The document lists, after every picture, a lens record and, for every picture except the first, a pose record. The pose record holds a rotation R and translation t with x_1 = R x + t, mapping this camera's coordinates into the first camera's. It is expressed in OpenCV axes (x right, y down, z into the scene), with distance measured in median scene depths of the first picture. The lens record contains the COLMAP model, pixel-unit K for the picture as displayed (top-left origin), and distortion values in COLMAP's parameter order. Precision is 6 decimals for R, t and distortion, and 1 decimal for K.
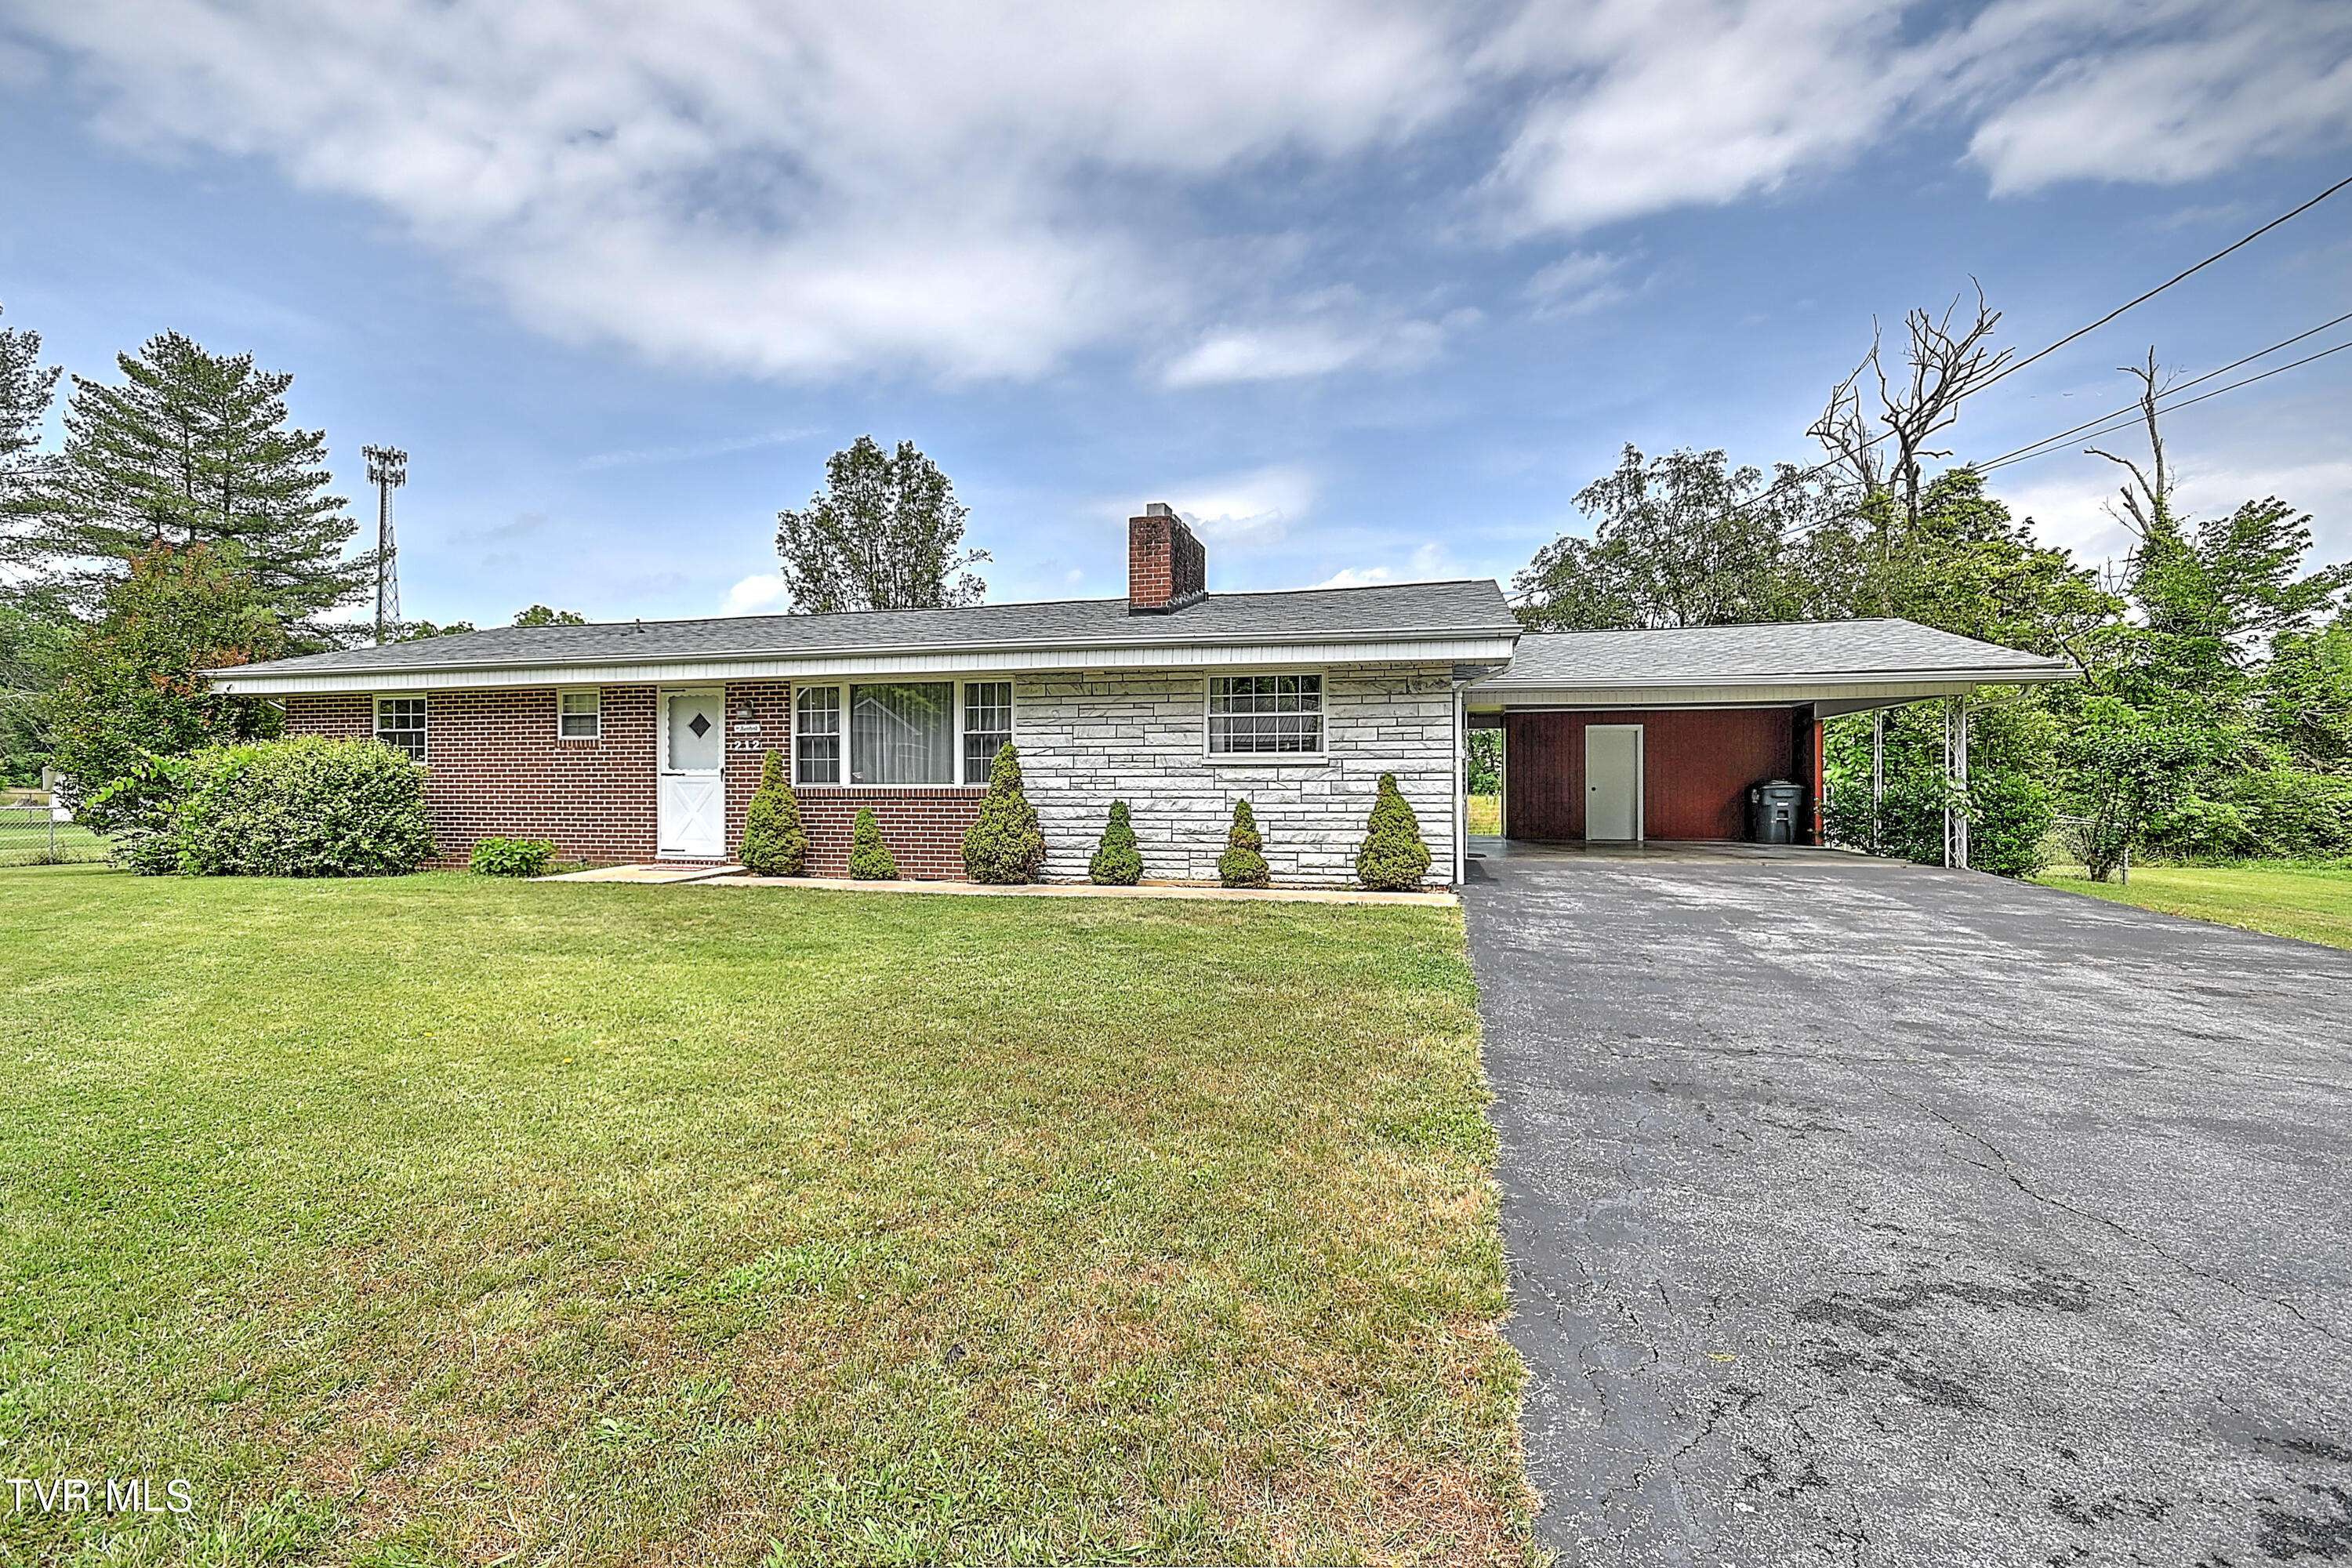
lens RADIAL K [[1029.9, 0, 1180.9], [0, 1029.9, 787.0], [0, 0, 1]] dist [0.021982, -0.012674]
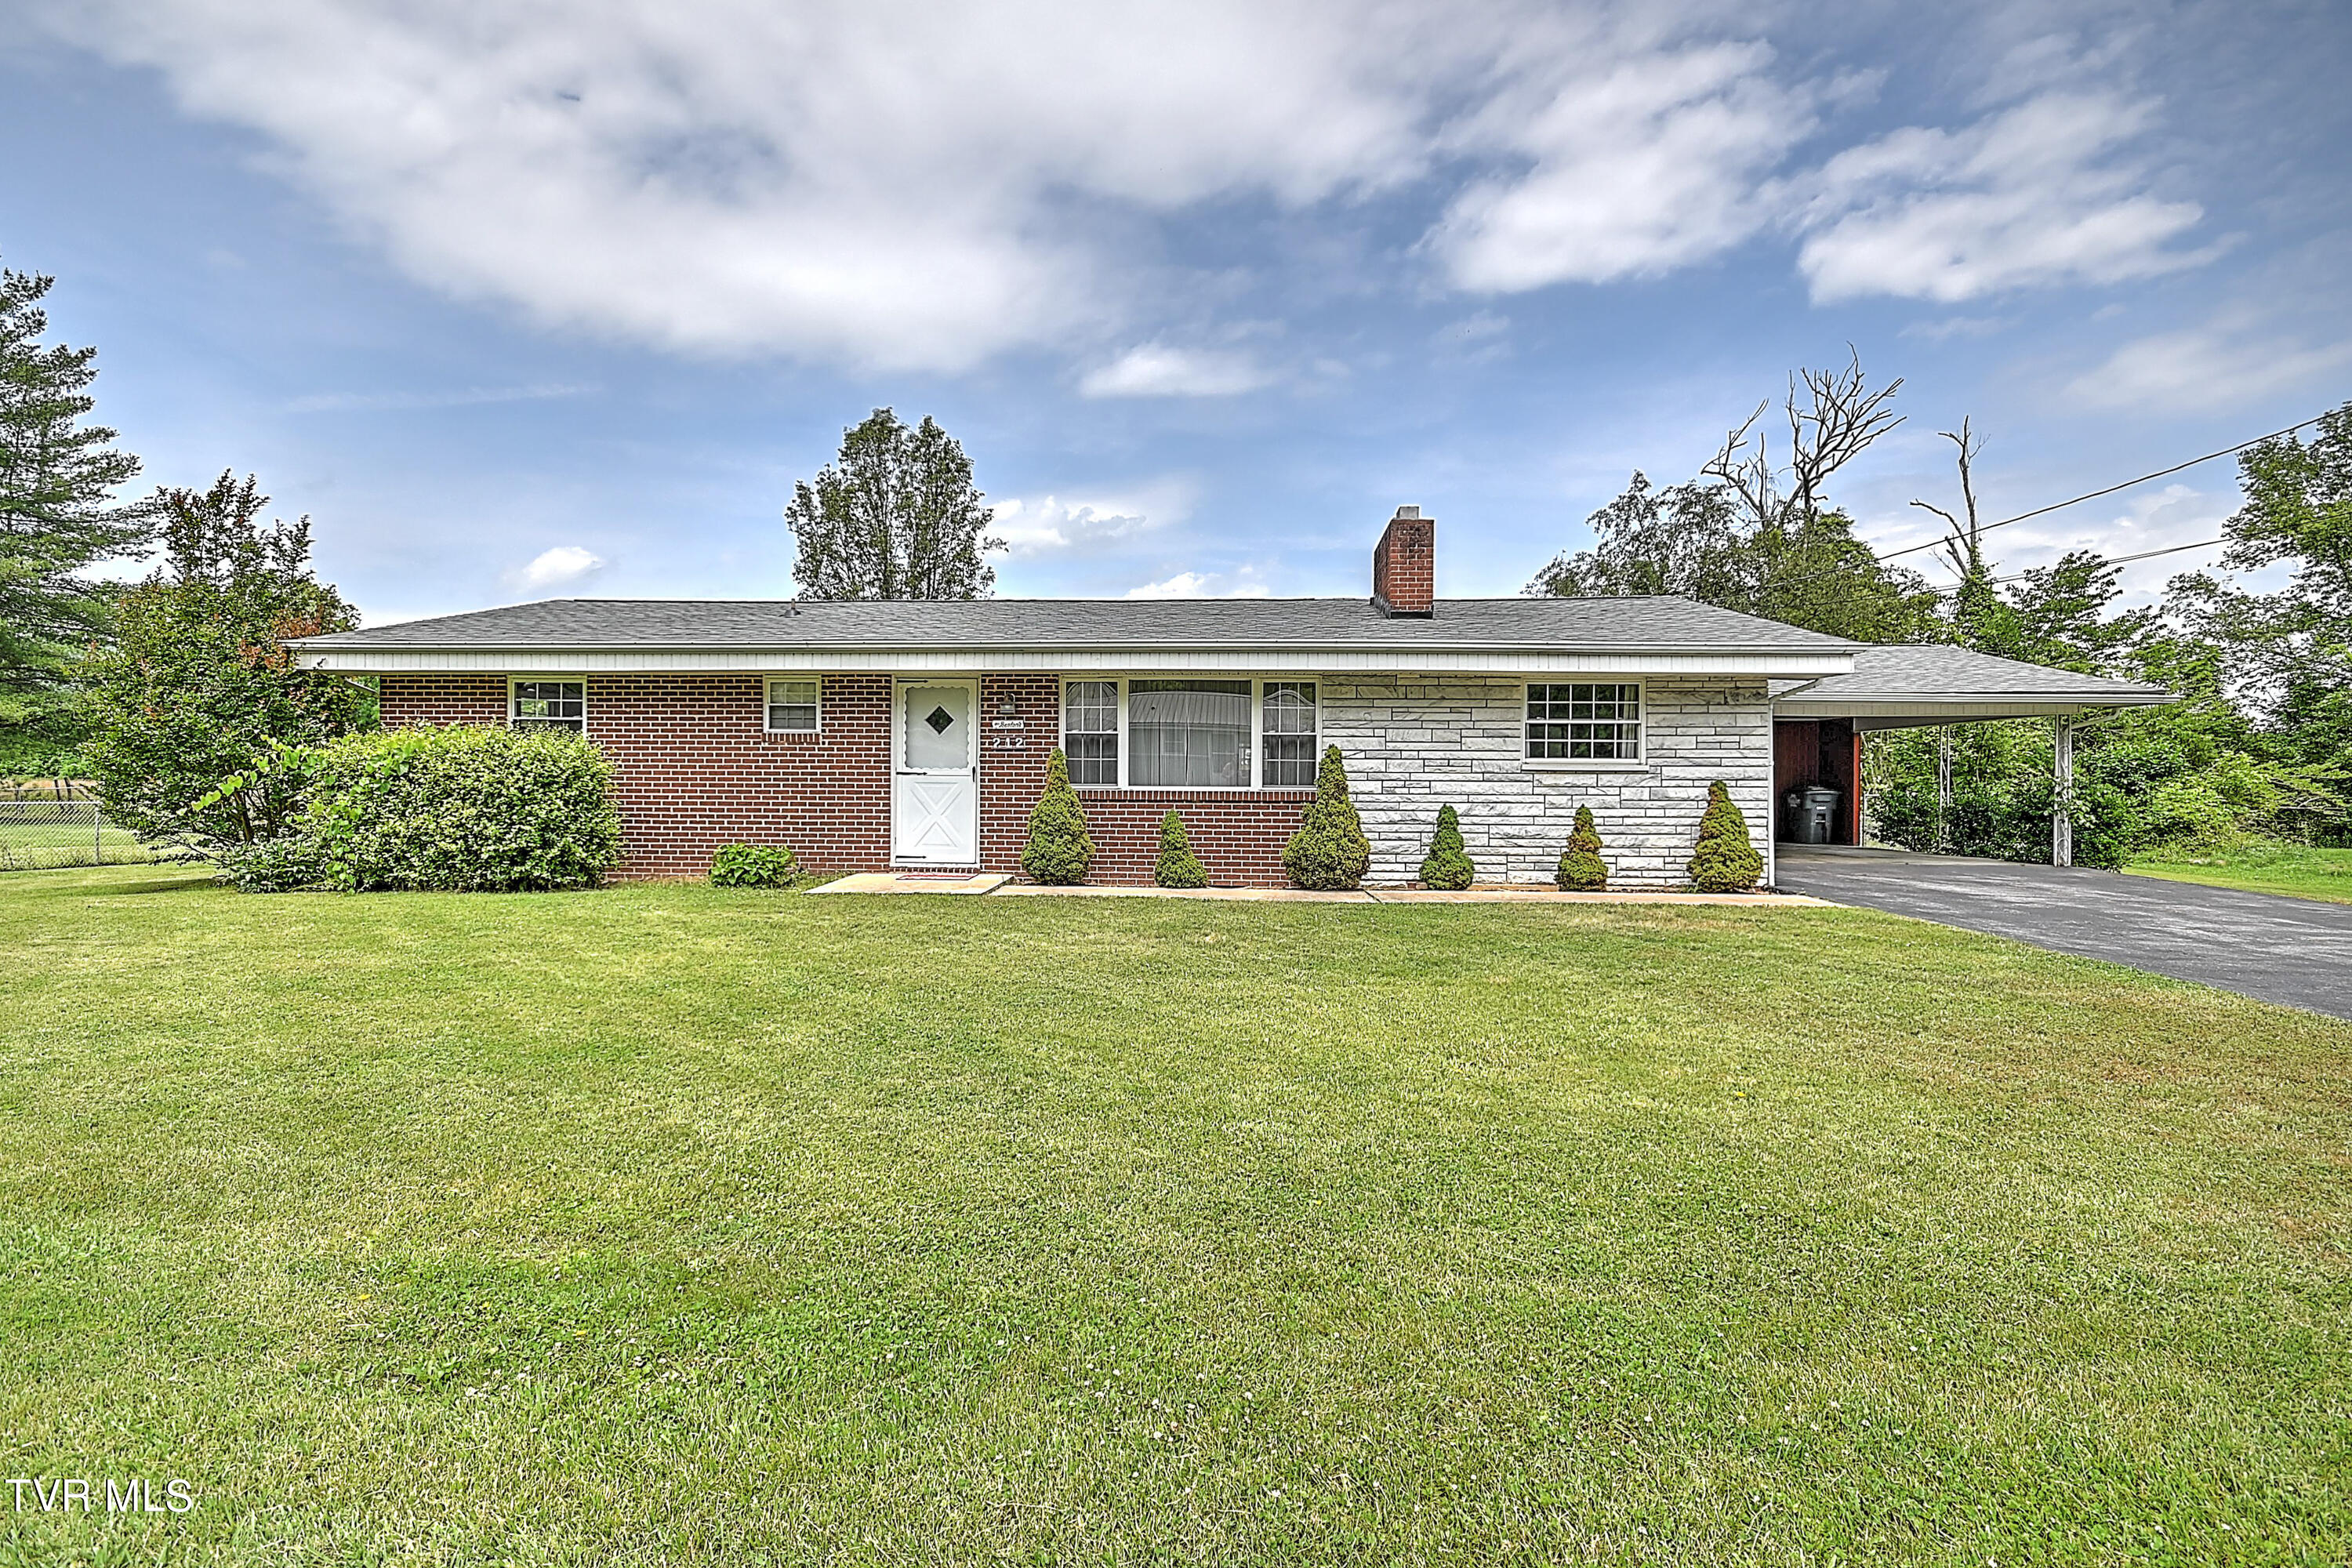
lens RADIAL K [[1035.2, 0, 1187.0], [0, 1035.2, 782.5], [0, 0, 1]] dist [0.016702, -0.012165]
pose [[0.979951, 0.007767, 0.199089, -0.446926], [-0.007391, 0.999969, -0.002635, -0.003715], [-0.199104, 0.001111, 0.979978, 0.060599]]
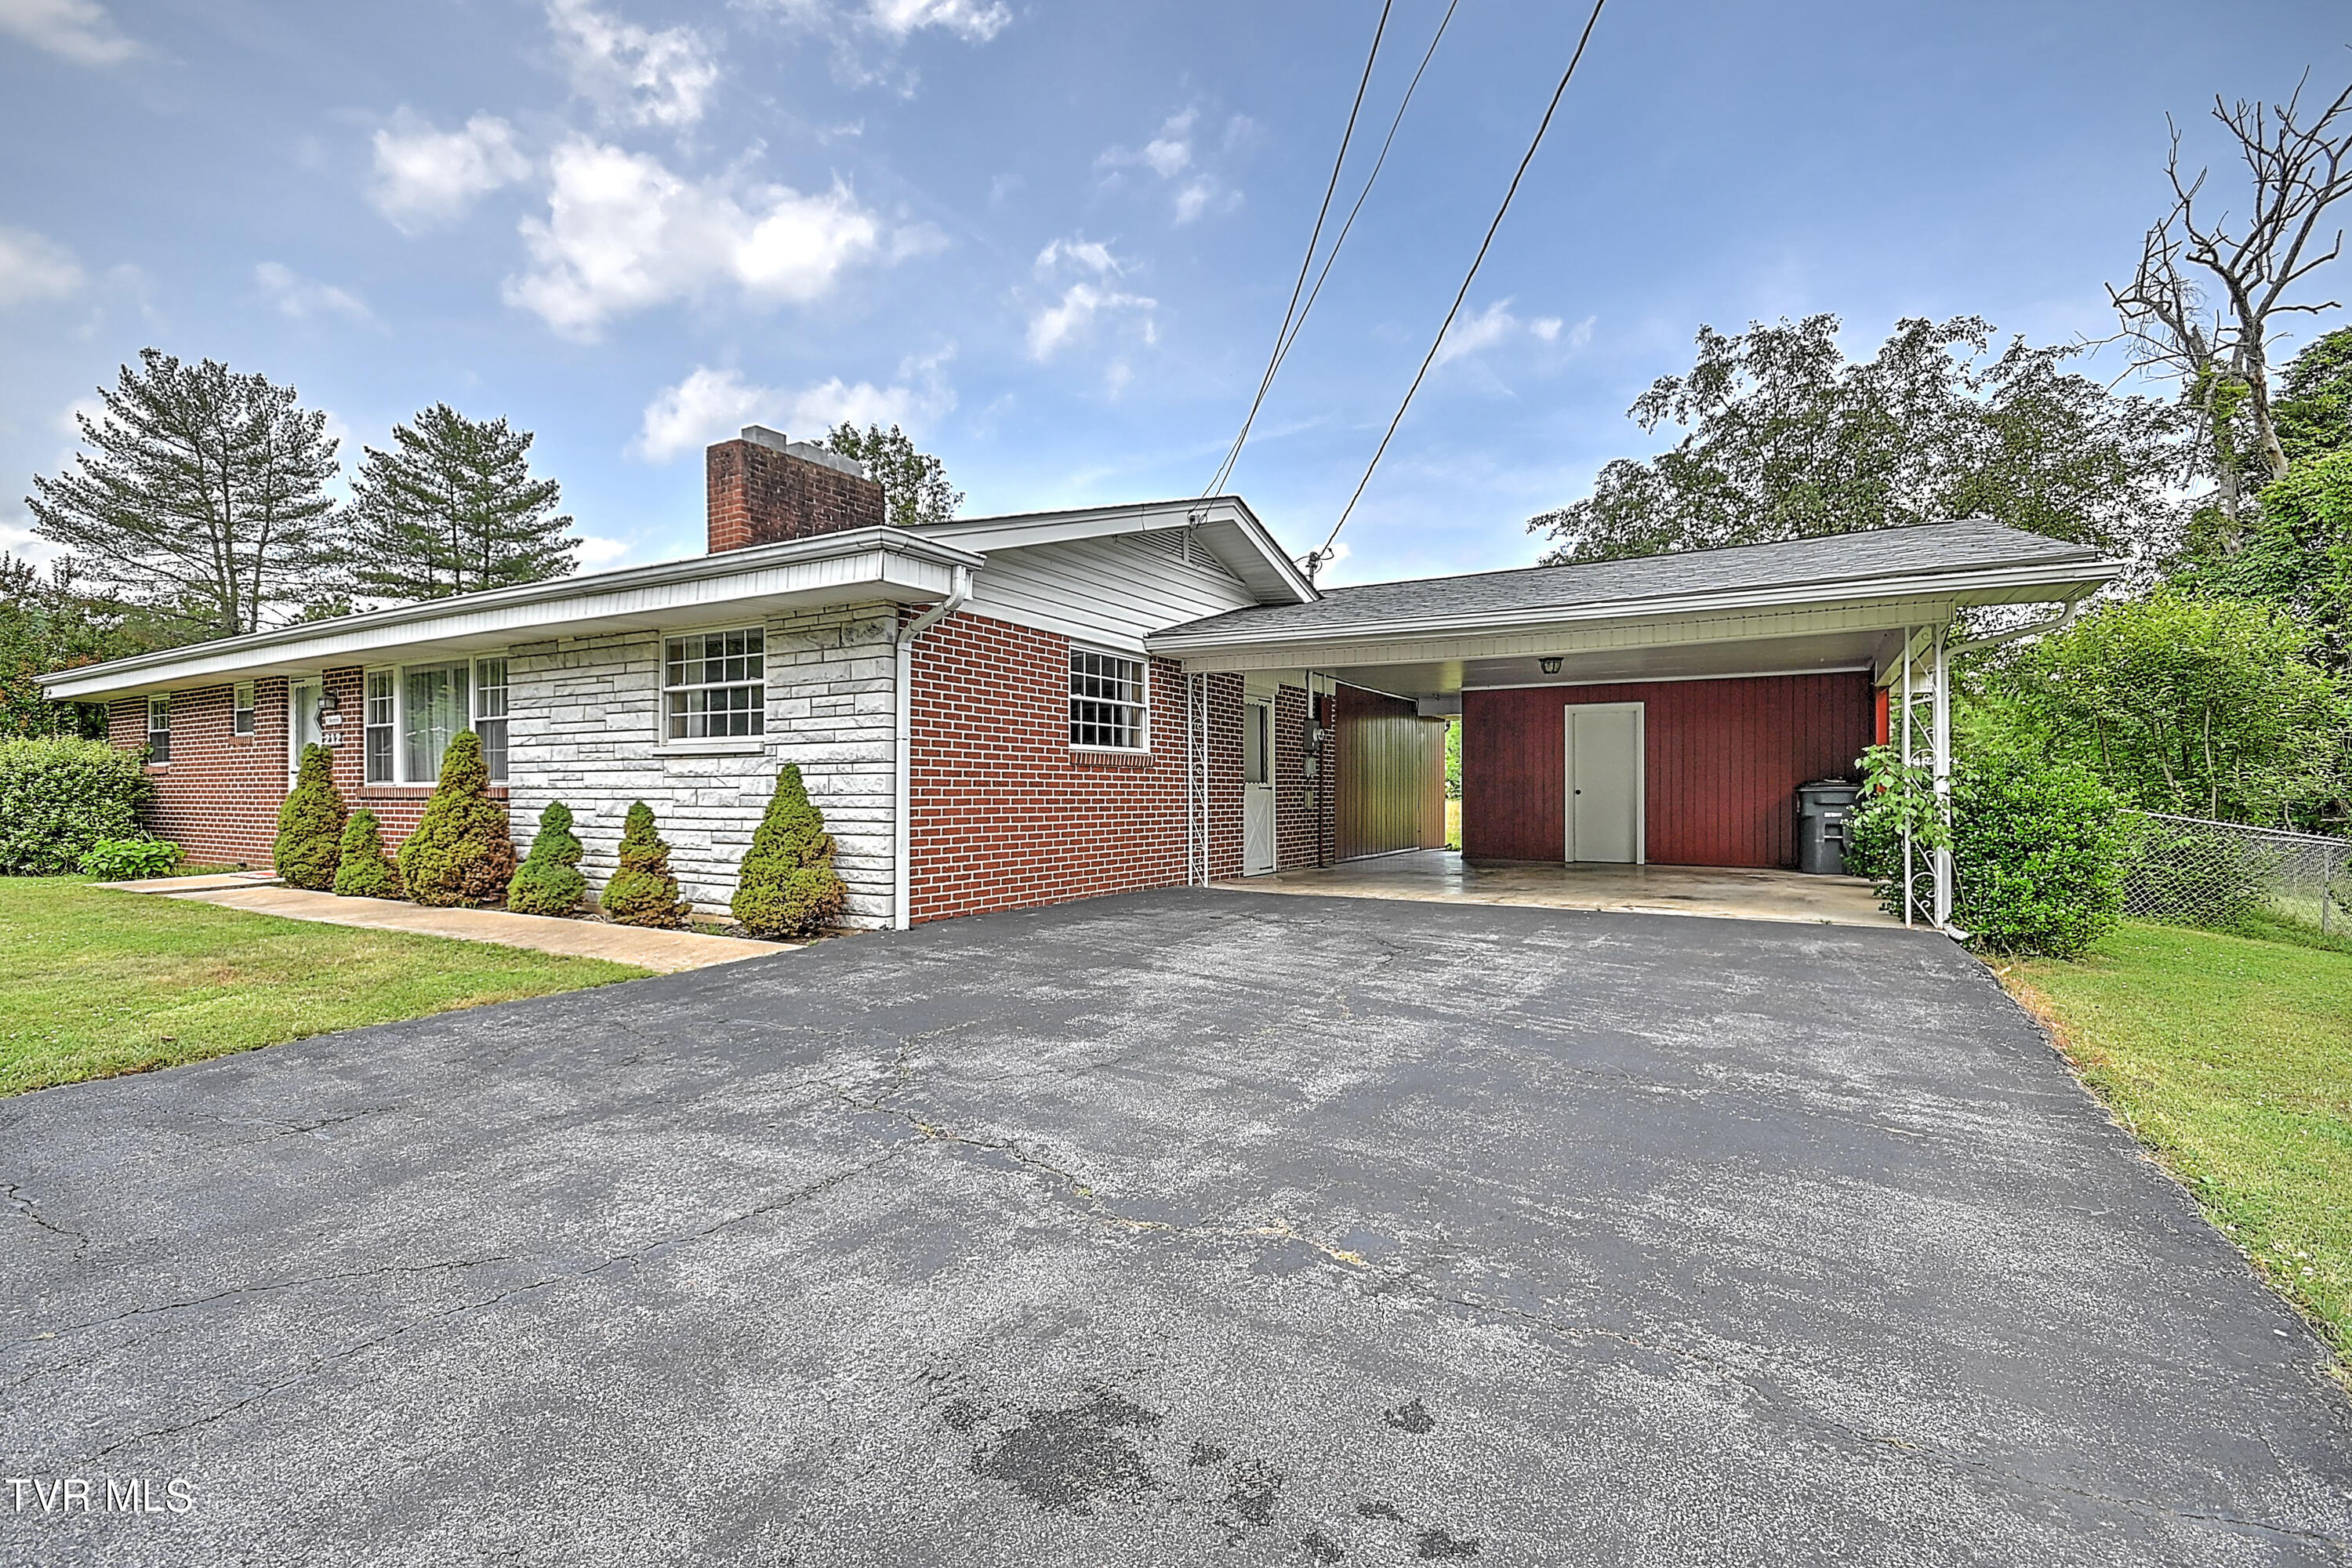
lens RADIAL K [[1029.9, 0, 1180.9], [0, 1029.9, 787.0], [0, 0, 1]] dist [0.021982, -0.012674]
pose [[0.958604, -0.000384, -0.284742, 0.534711], [-0.001108, 0.999986, -0.005078, 0.004553], [0.284740, 0.005184, 0.958591, 0.345619]]
